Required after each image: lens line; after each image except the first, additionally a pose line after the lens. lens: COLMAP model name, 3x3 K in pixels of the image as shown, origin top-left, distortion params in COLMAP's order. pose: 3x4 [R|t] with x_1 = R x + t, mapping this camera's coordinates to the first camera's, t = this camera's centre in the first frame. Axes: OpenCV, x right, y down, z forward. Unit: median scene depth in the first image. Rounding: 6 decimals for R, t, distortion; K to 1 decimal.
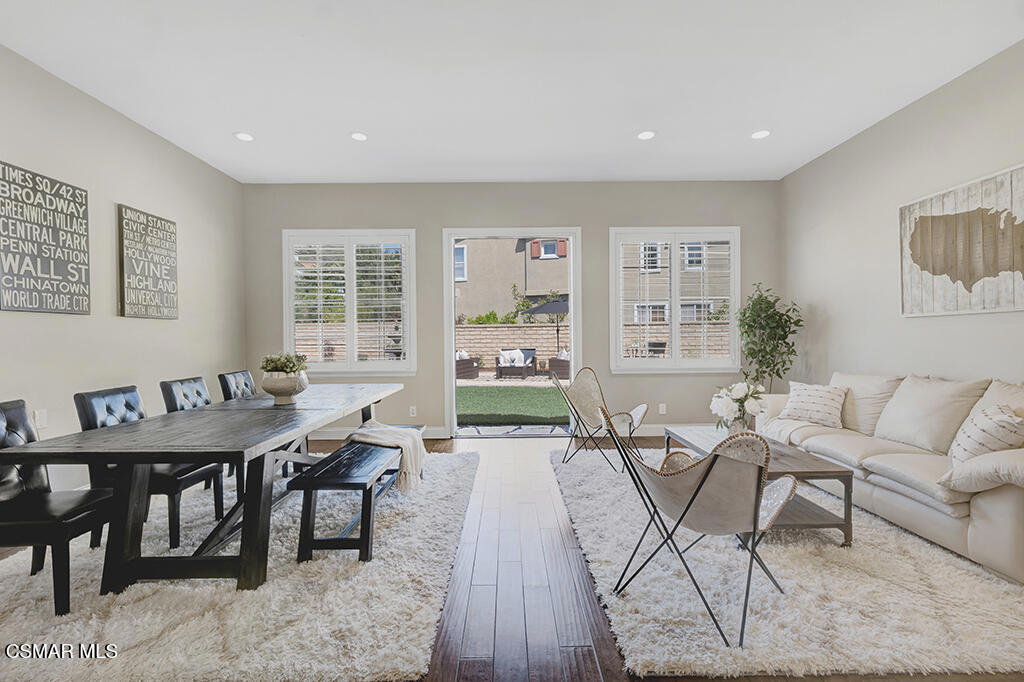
lens RADIAL K [[462.8, 0, 522.4], [0, 462.8, 338.0], [0, 0, 1]] dist [0.001531, 0.003523]
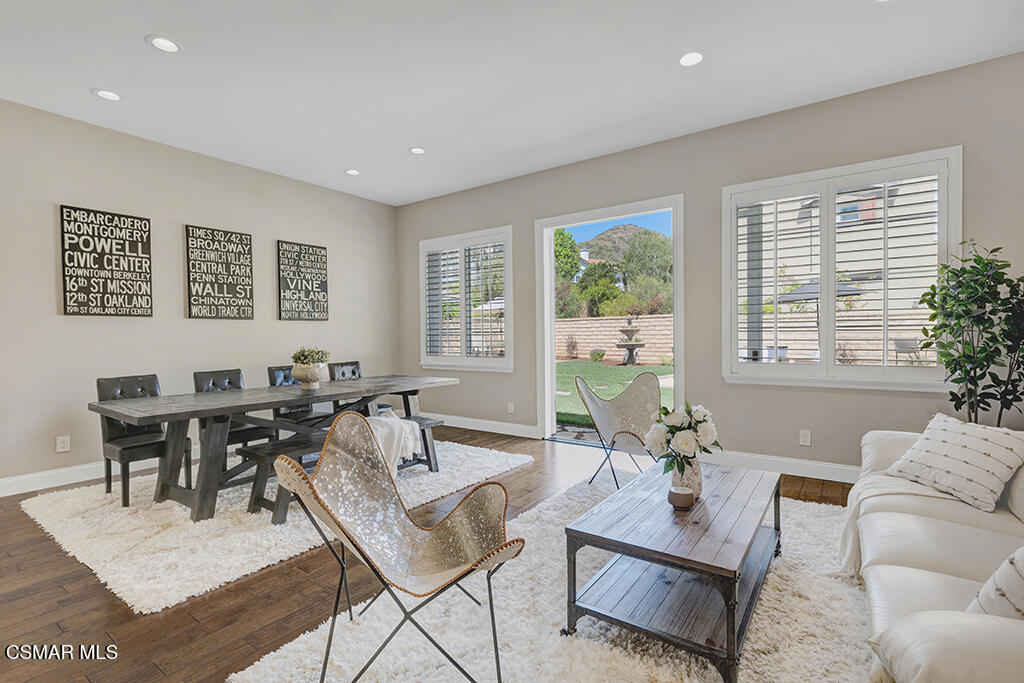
lens RADIAL K [[462.8, 0, 505.7], [0, 462.8, 337.2], [0, 0, 1]] dist [0.001531, 0.003523]
pose [[0.799476, -0.001507, -0.600697, 0.571224], [0.009767, 0.999897, 0.010491, -0.001774], [0.600619, -0.014255, 0.799408, 0.305183]]
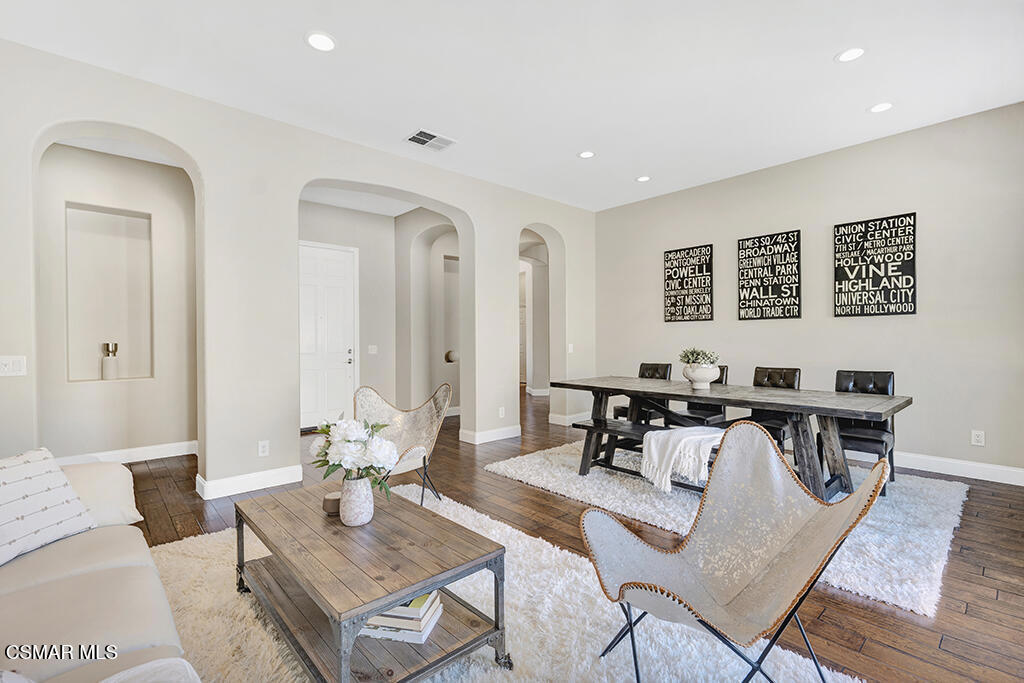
lens RADIAL K [[462.8, 0, 518.3], [0, 462.8, 338.2], [0, 0, 1]] dist [0.001531, 0.003523]
pose [[-0.734501, 0.010709, -0.678523, 0.631676], [0.013674, 0.999906, 0.000979, -0.002441], [0.678469, -0.008559, -0.734579, 1.425901]]
